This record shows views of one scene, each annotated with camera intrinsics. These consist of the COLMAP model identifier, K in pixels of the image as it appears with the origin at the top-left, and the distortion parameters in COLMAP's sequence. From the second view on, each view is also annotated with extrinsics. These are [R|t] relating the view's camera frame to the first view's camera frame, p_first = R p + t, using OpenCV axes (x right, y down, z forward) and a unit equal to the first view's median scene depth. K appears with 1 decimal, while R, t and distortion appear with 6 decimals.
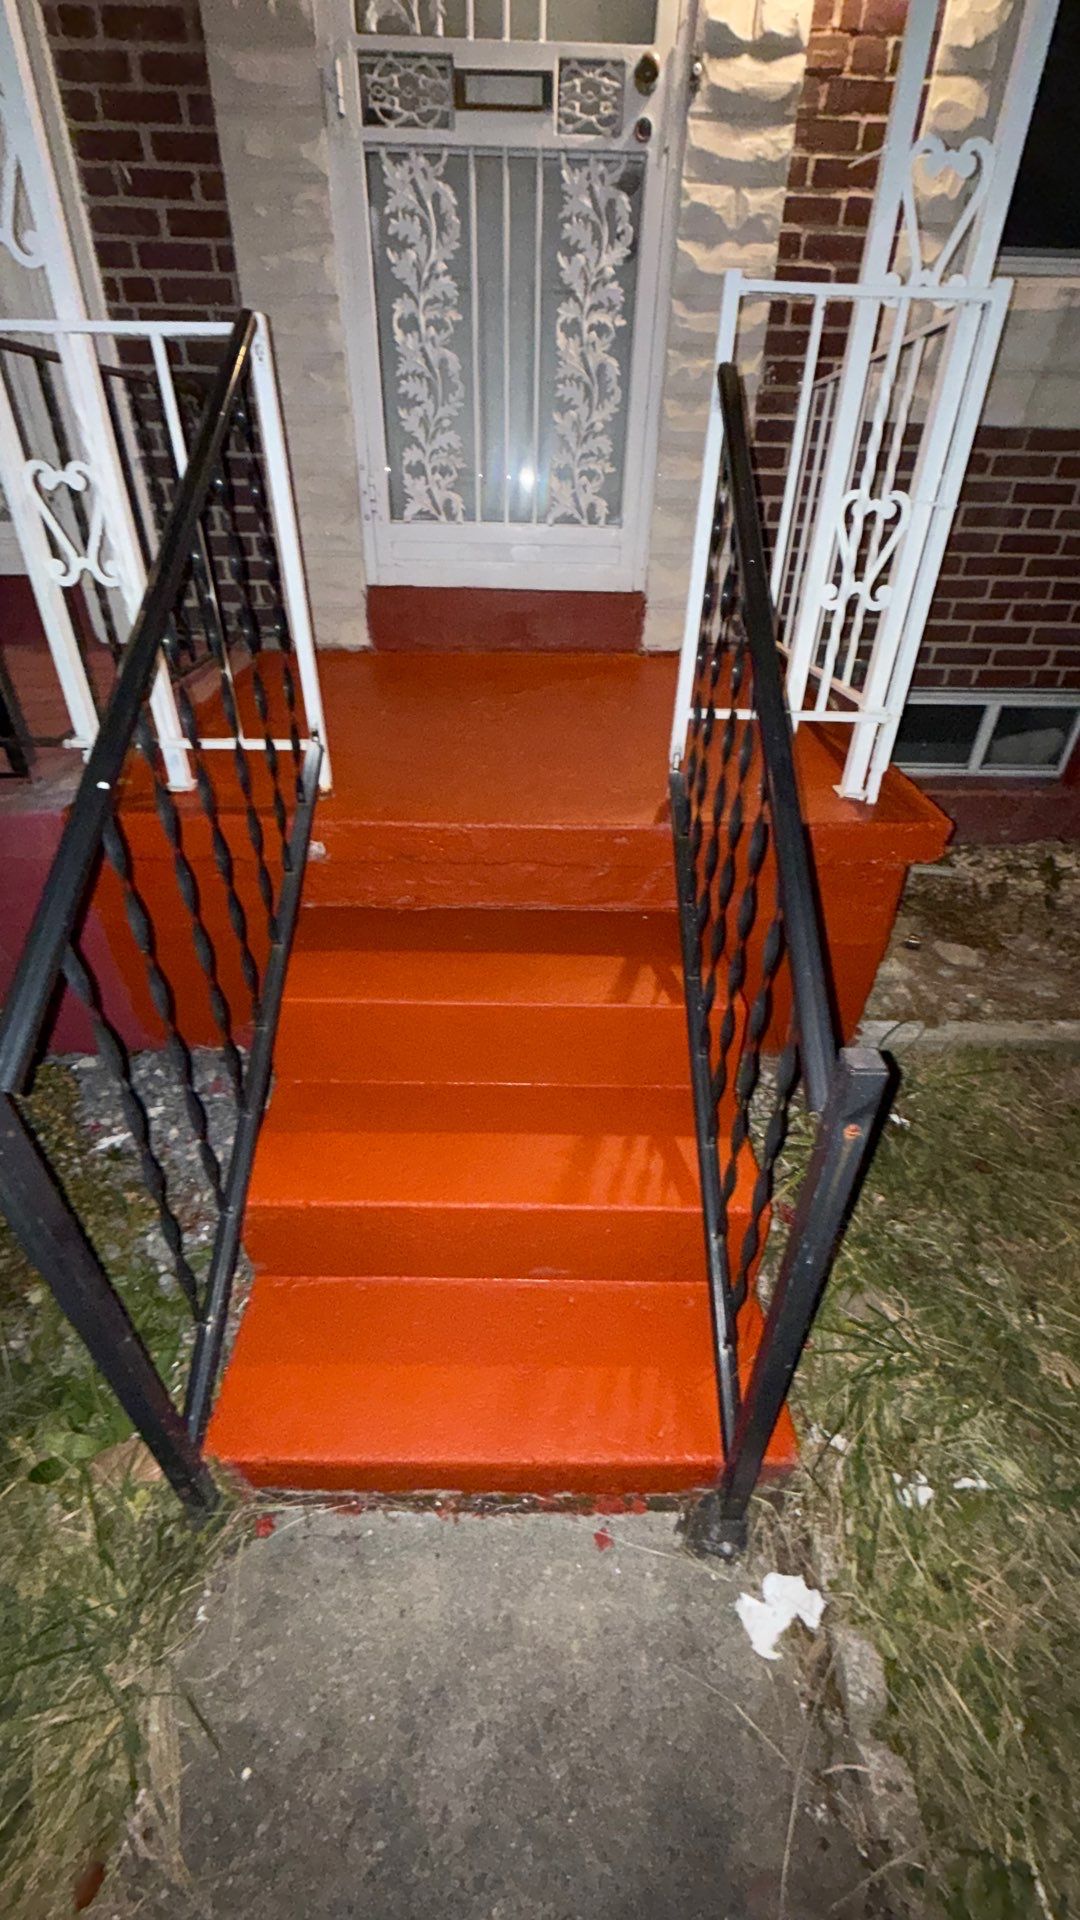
lens RADIAL K [[776.0, 0, 542.0], [0, 776.0, 961.5], [0, 0, 1]] dist [-0.001650, 0.000961]
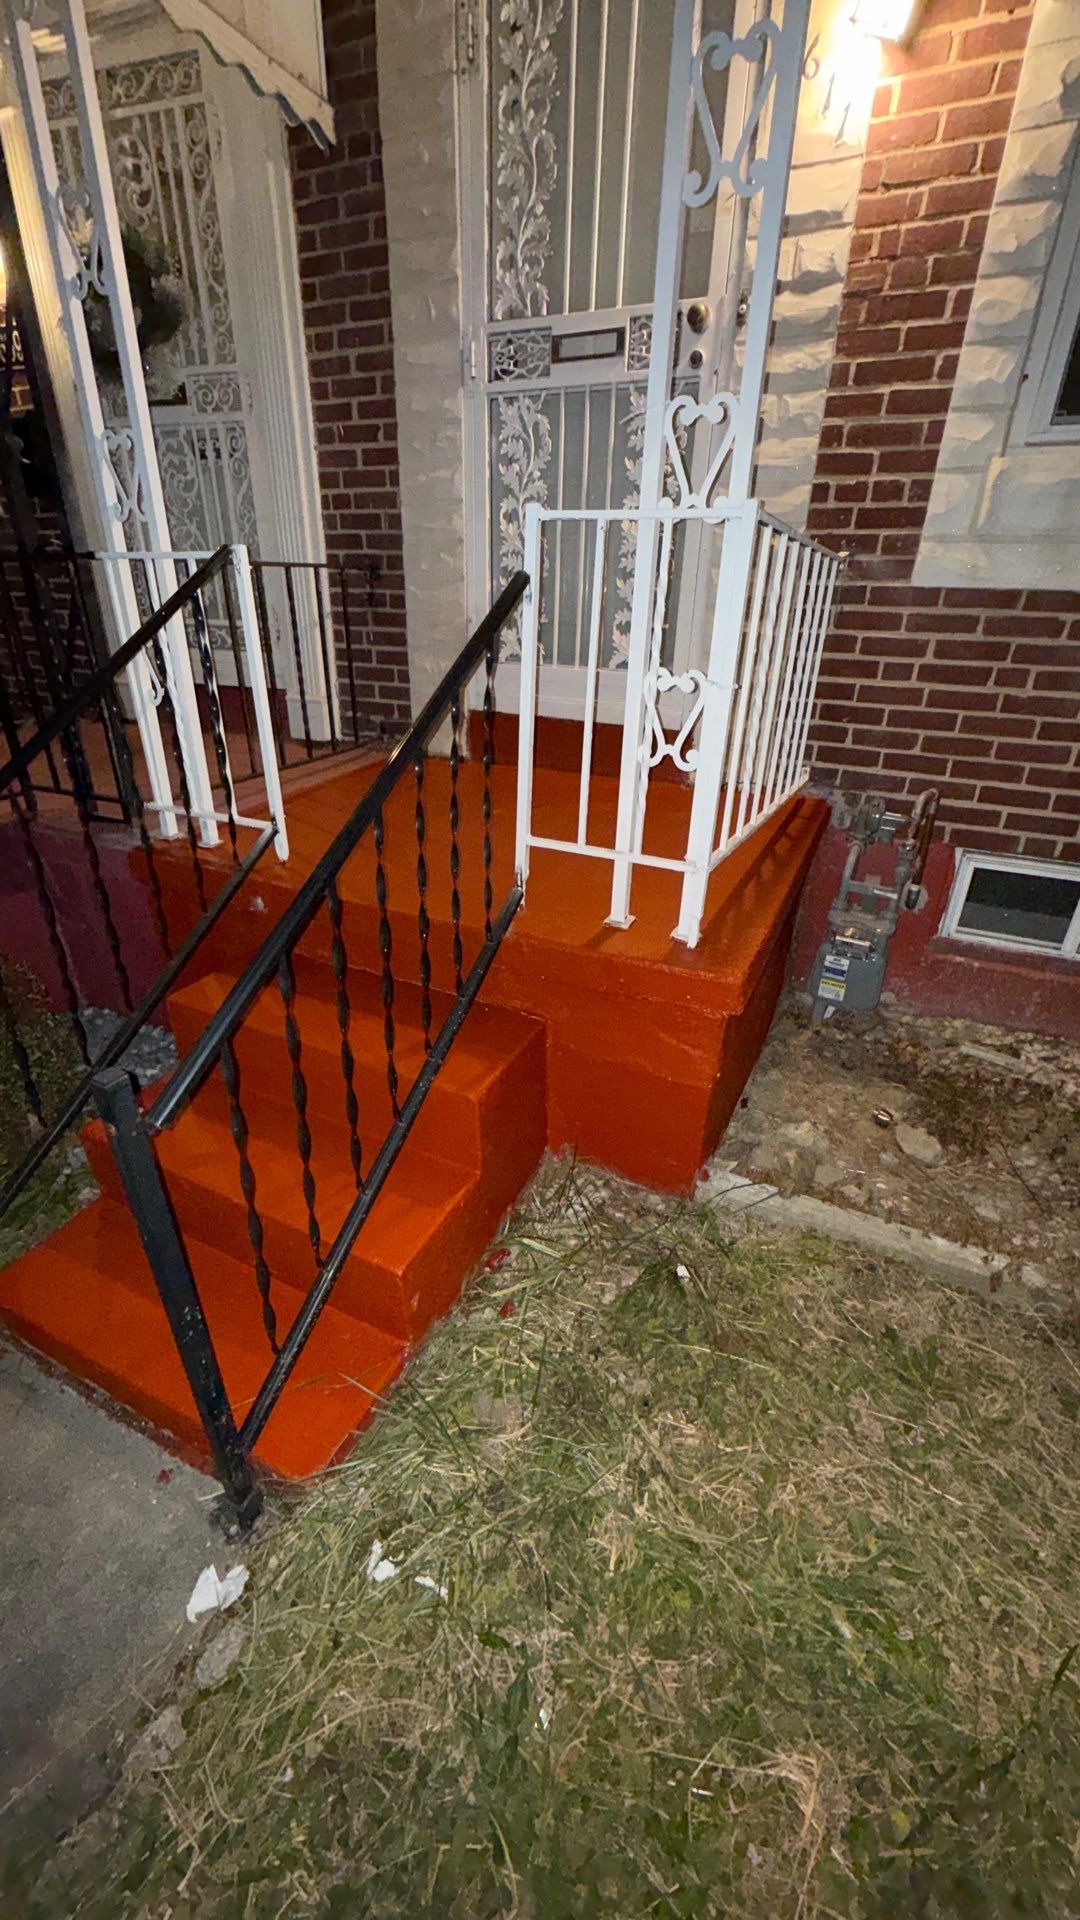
lens RADIAL K [[776.0, 0, 536.0], [0, 776.0, 959.1], [0, 0, 1]] dist [-0.001650, 0.000961]
pose [[0.896376, 0.190572, -0.400241, 0.534730], [-0.237491, 0.968822, -0.070585, -0.055092], [0.374311, 0.158324, 0.913688, -0.014875]]
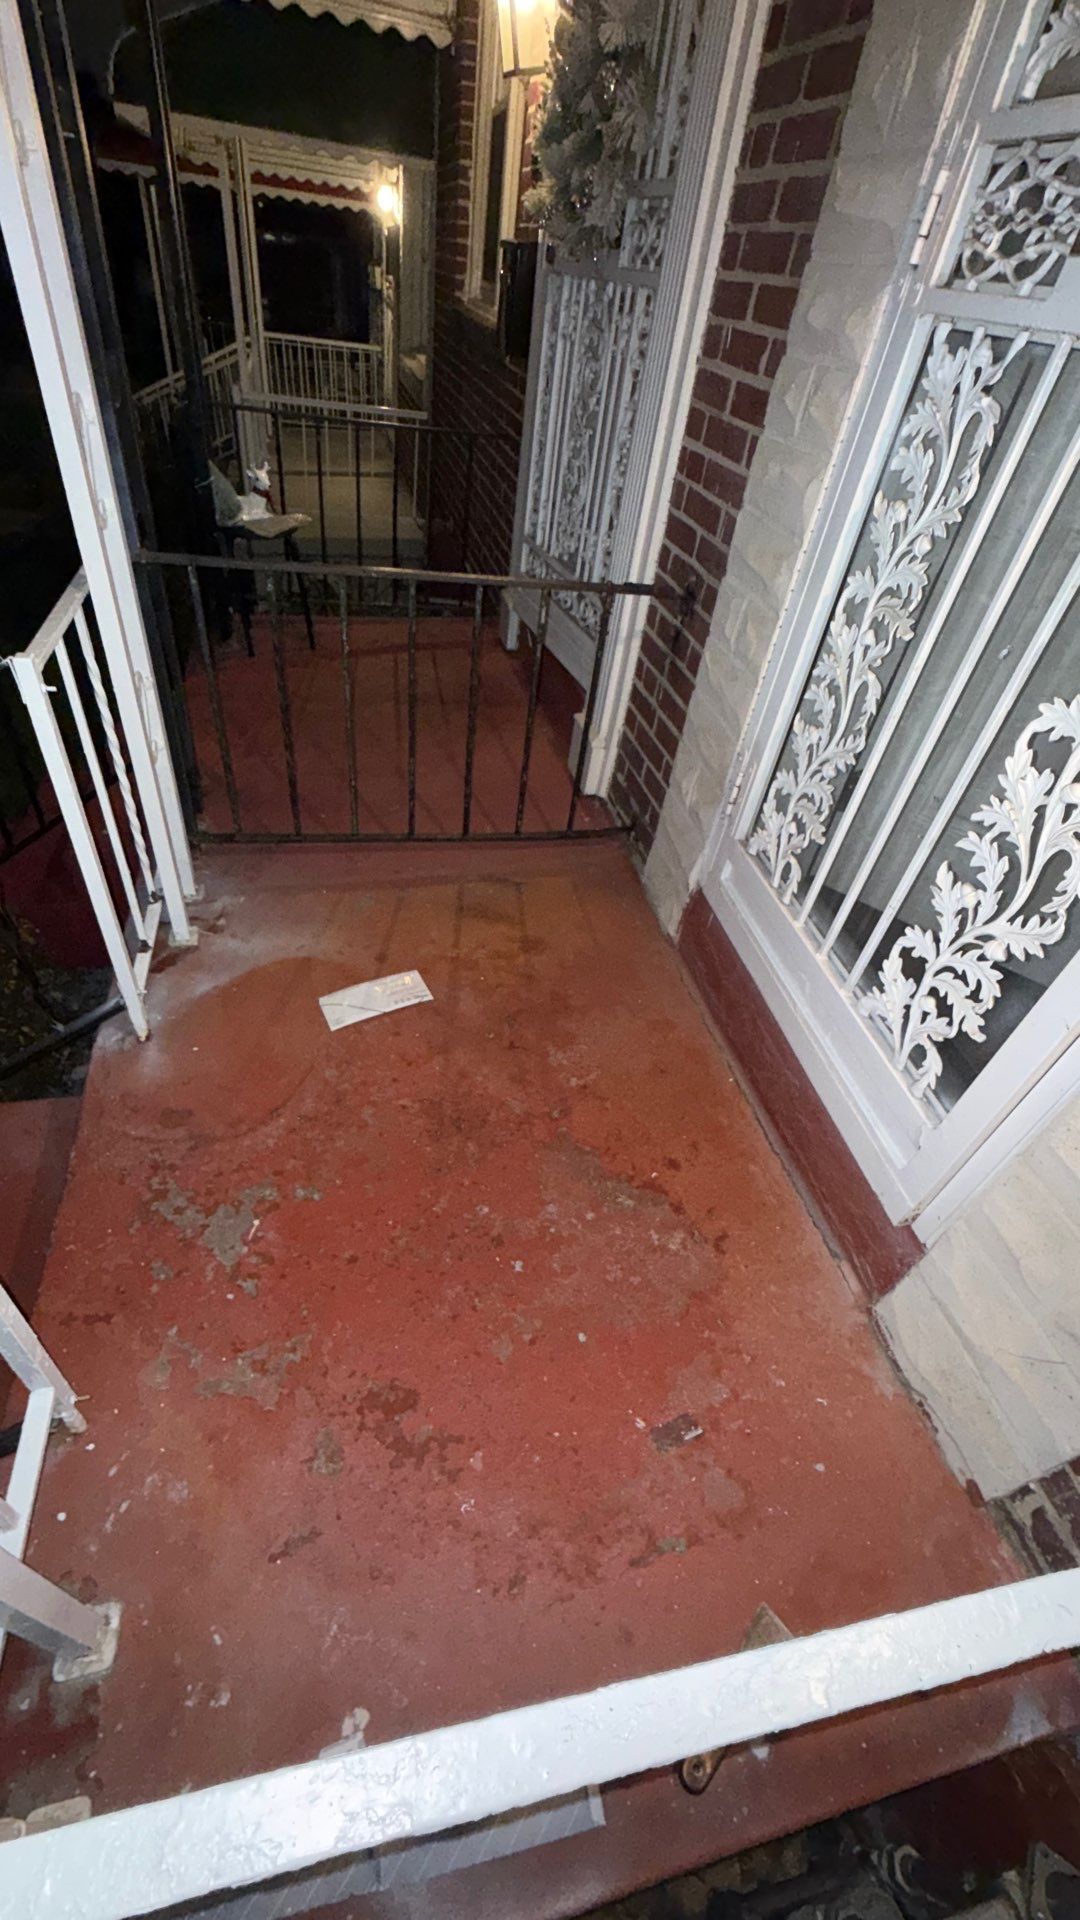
lens RADIAL K [[776.0, 0, 530.2], [0, 776.0, 958.2], [0, 0, 1]] dist [-0.001650, 0.000961]
pose [[0.200874, 0.657074, -0.726569, 0.377272], [-0.623073, 0.658026, 0.422826, -0.800240], [0.755930, 0.367771, 0.541586, 0.654362]]
